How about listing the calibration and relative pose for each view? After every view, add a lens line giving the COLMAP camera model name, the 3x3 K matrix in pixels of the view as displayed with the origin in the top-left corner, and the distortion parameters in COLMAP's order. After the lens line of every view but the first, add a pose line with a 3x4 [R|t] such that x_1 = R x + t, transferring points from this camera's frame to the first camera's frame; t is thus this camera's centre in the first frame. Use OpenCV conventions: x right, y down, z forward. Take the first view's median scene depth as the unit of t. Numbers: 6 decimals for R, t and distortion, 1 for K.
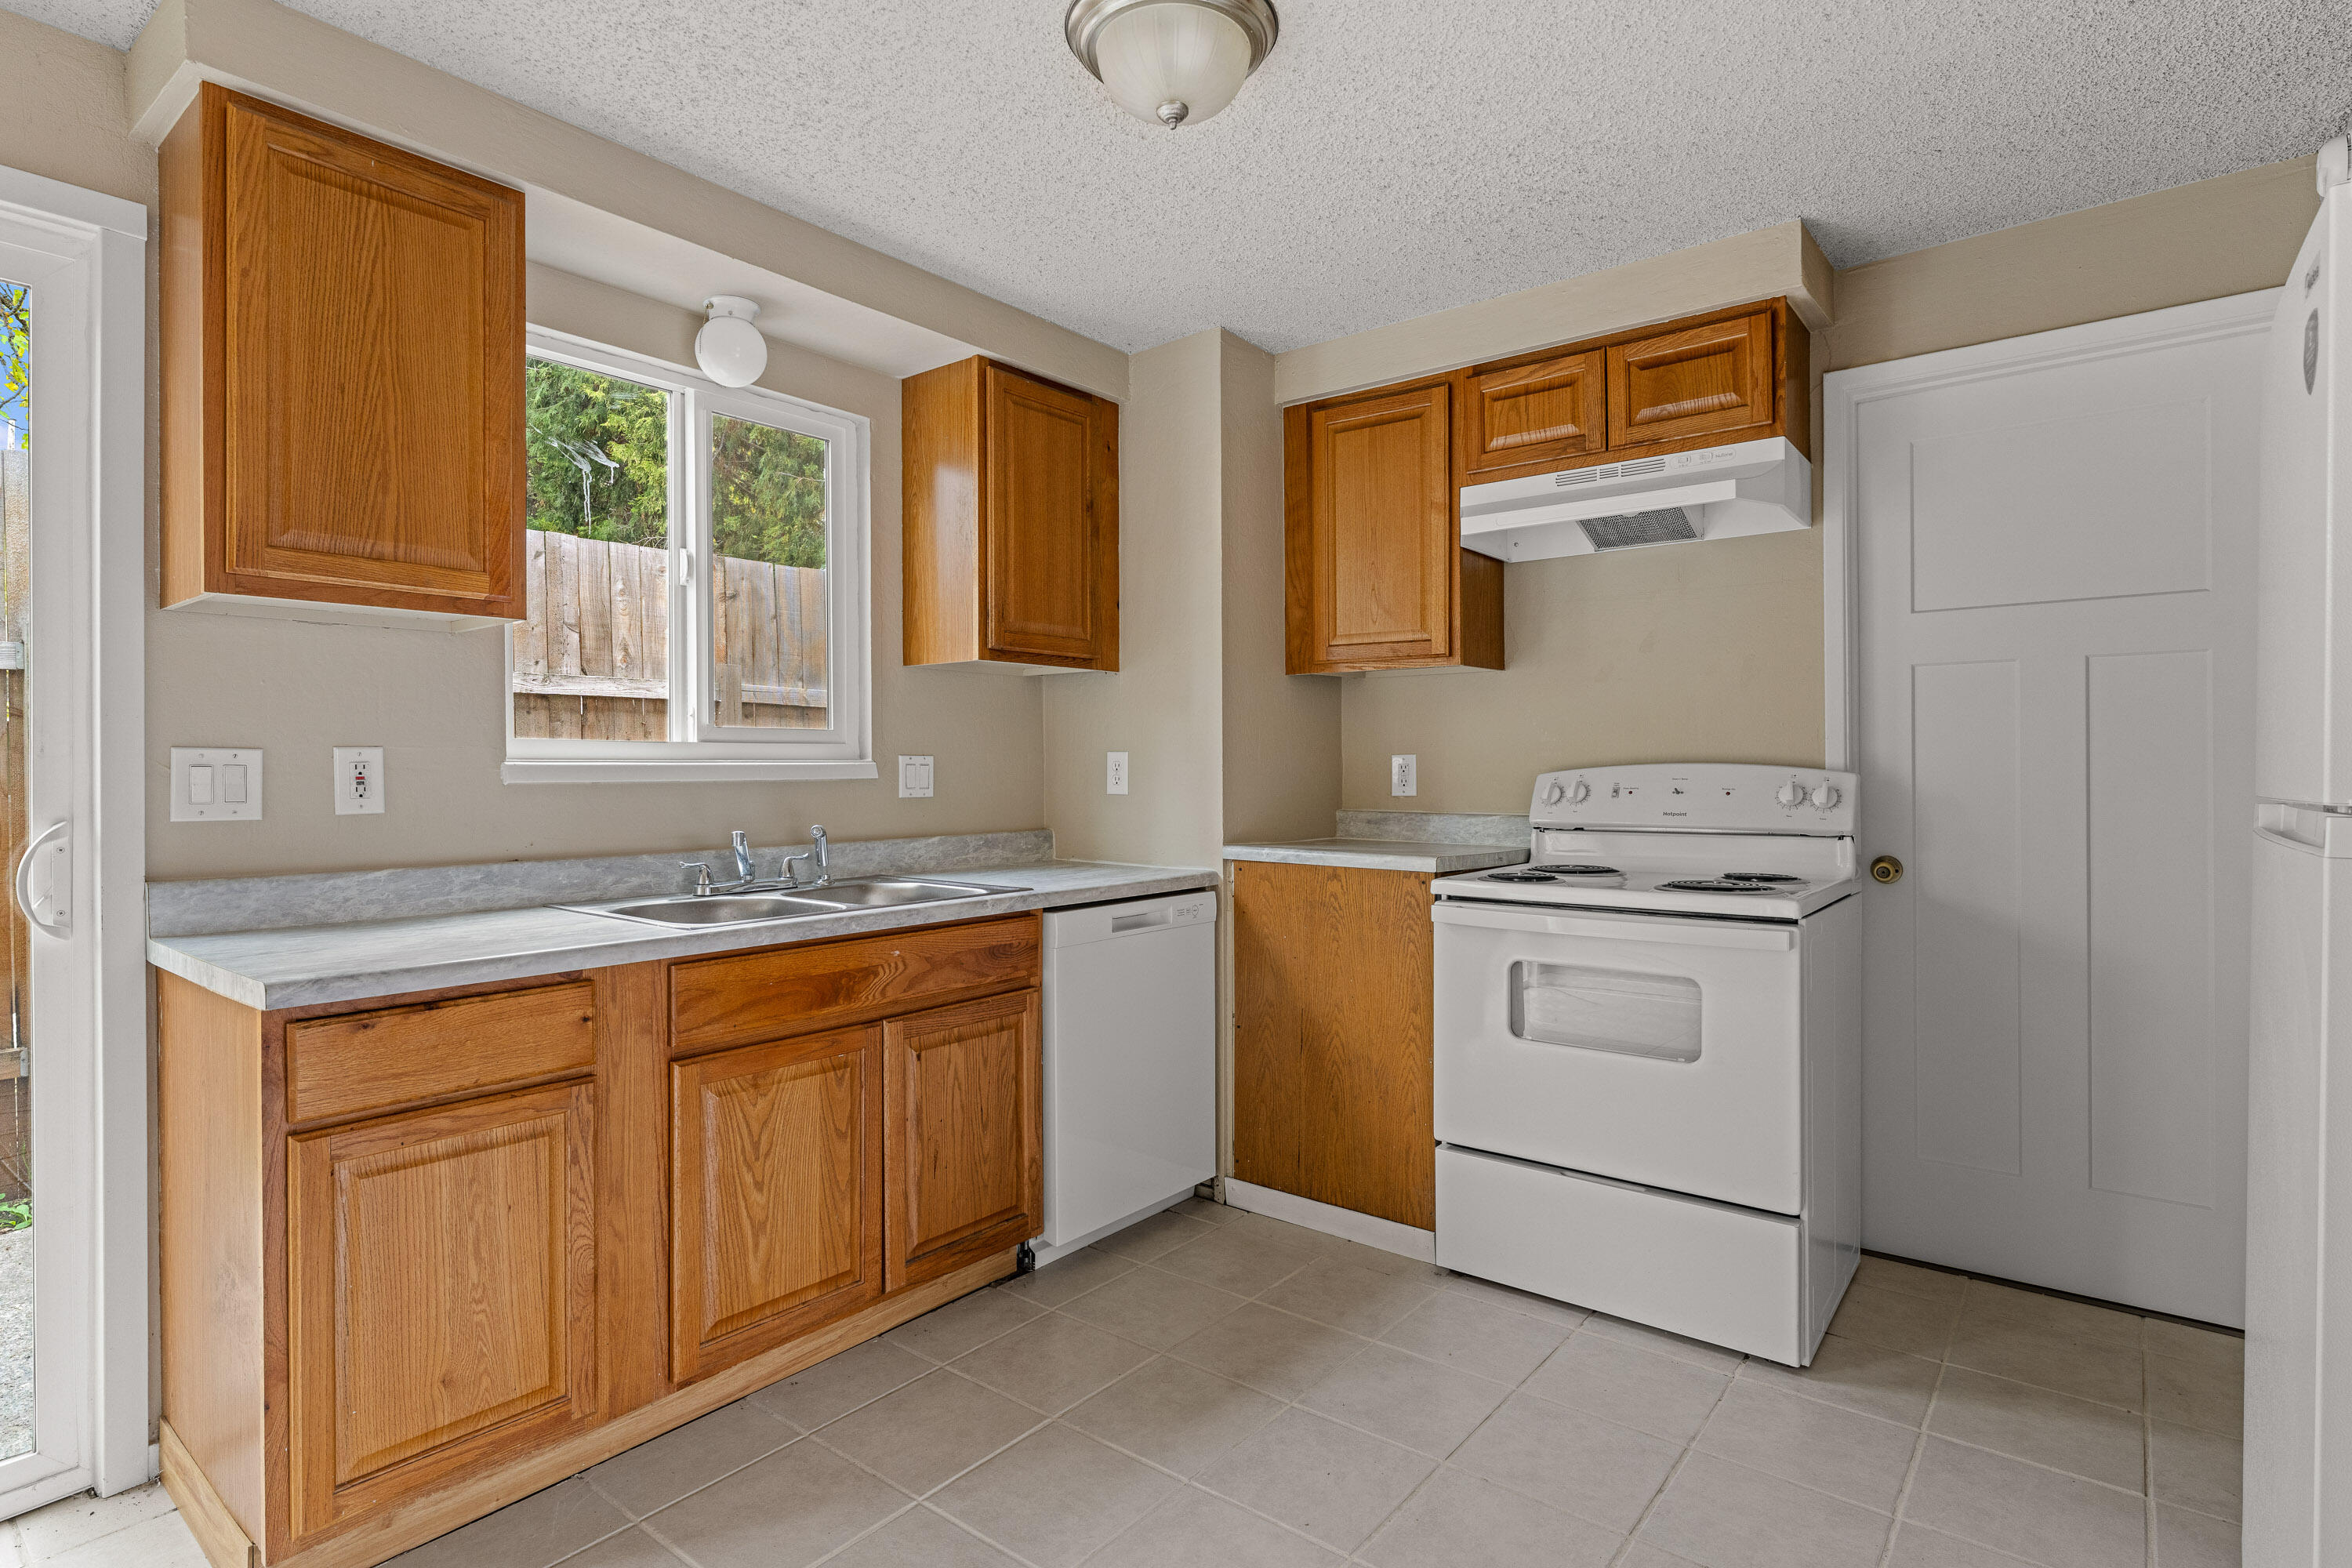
lens RADIAL K [[1185.5, 0, 1171.9], [0, 1185.5, 774.6], [0, 0, 1]] dist [0.000788, -0.000136]
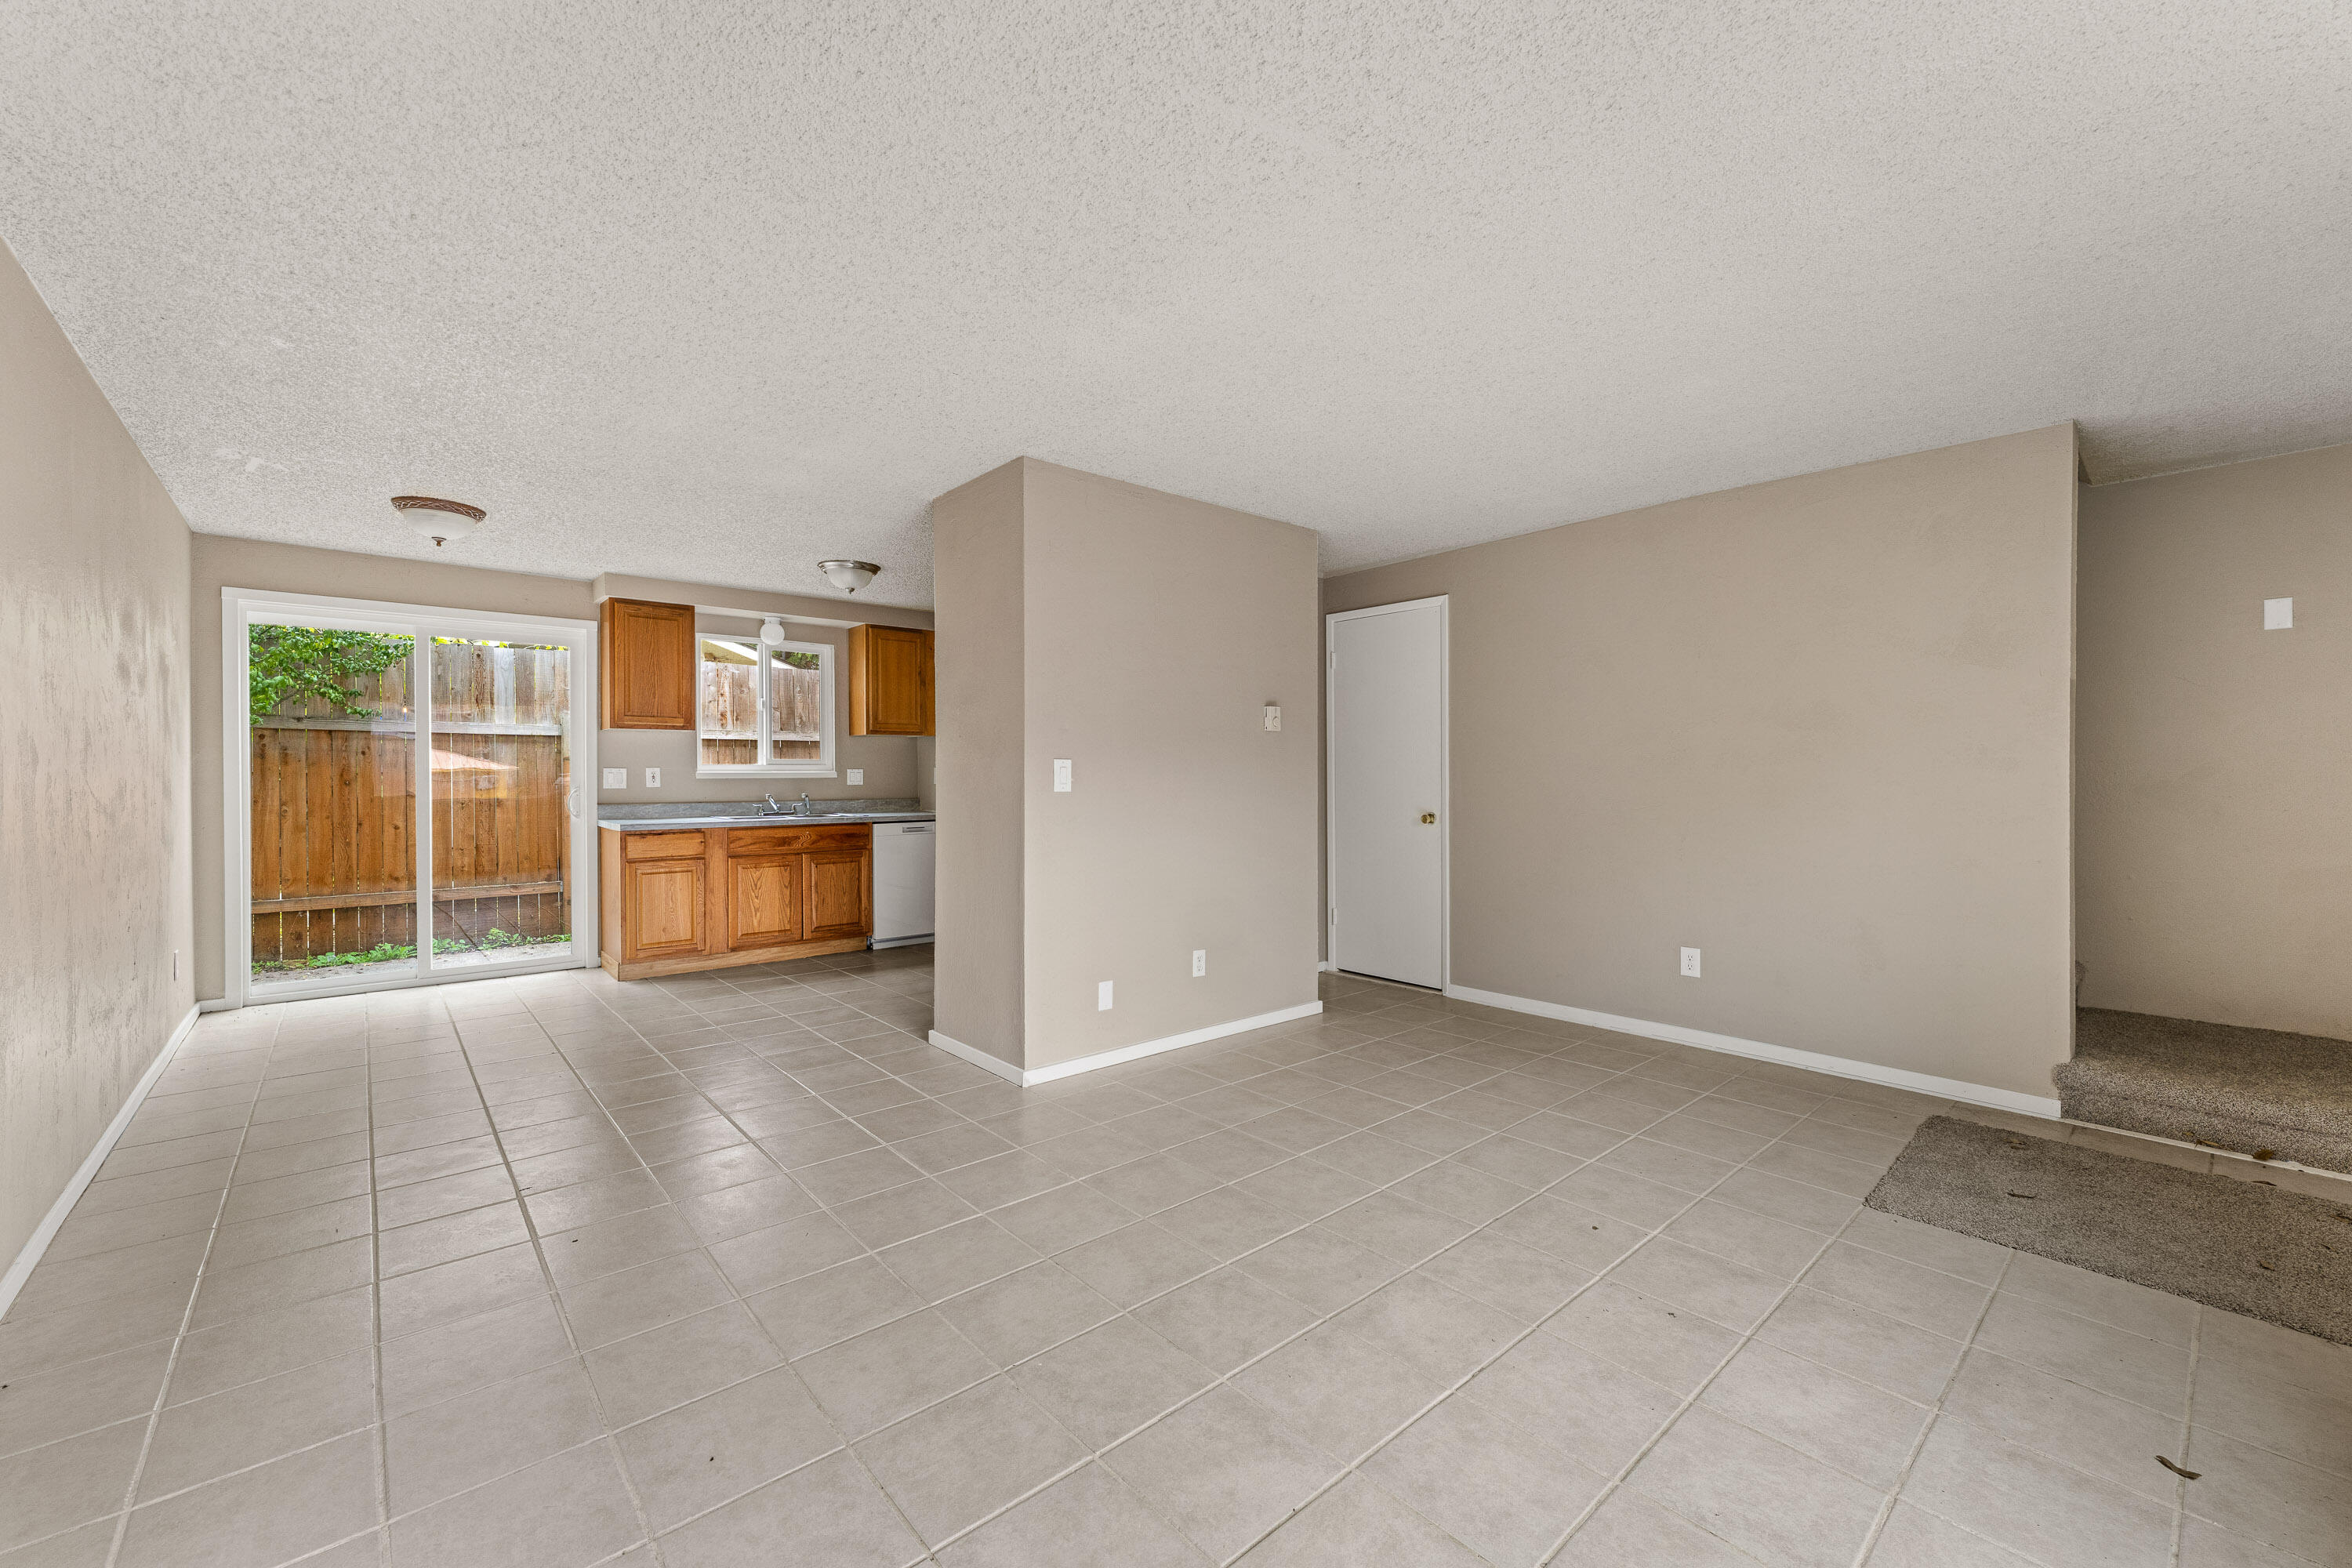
lens RADIAL K [[940.6, 0, 1176.0], [0, 940.6, 784.0], [0, 0, 1]] dist [-0.000054, 0.000329]
pose [[0.984381, 0.003075, -0.176022, 1.061927], [-0.002038, 0.999979, 0.006071, 0.003607], [0.176037, -0.005617, 0.984367, -1.167862]]
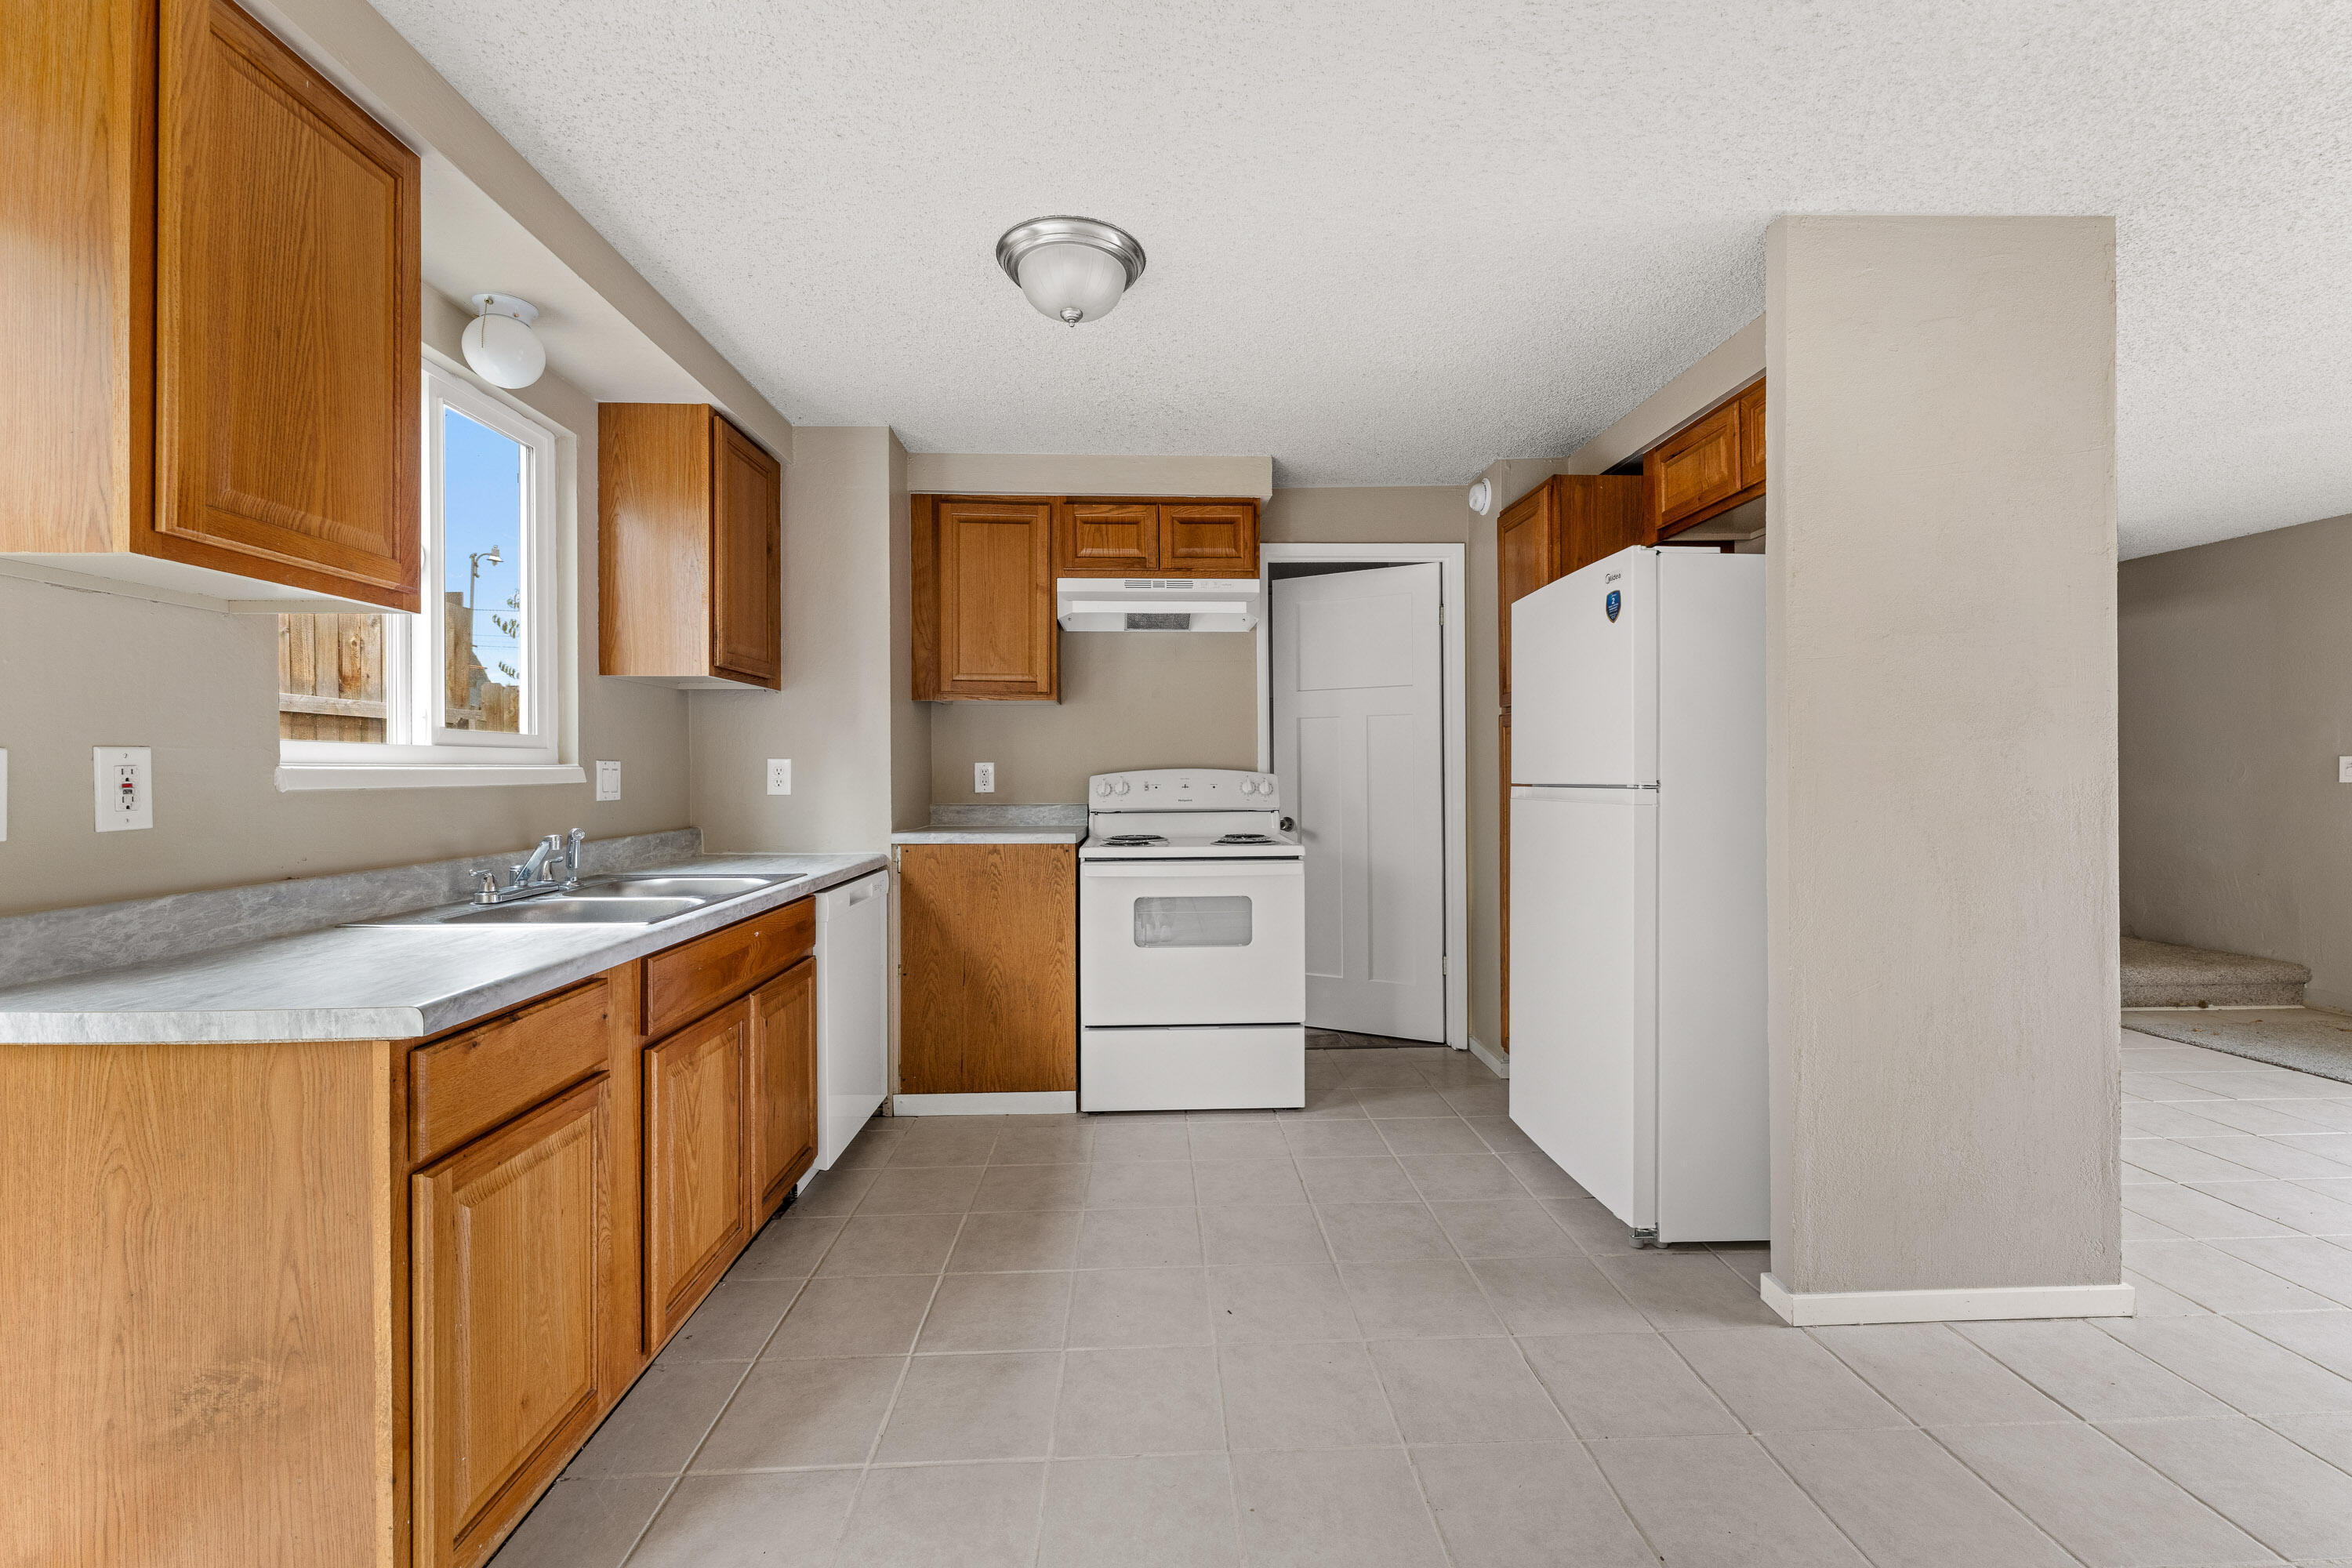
lens RADIAL K [[951.8, 0, 1176.8], [0, 951.8, 773.9], [0, 0, 1]] dist [-0.000288, -0.000474]
pose [[0.754052, -0.002360, 0.656810, -0.479552], [0.005395, 0.999982, -0.002601, 0.000441], [-0.656792, 0.005505, 0.754052, 0.036876]]
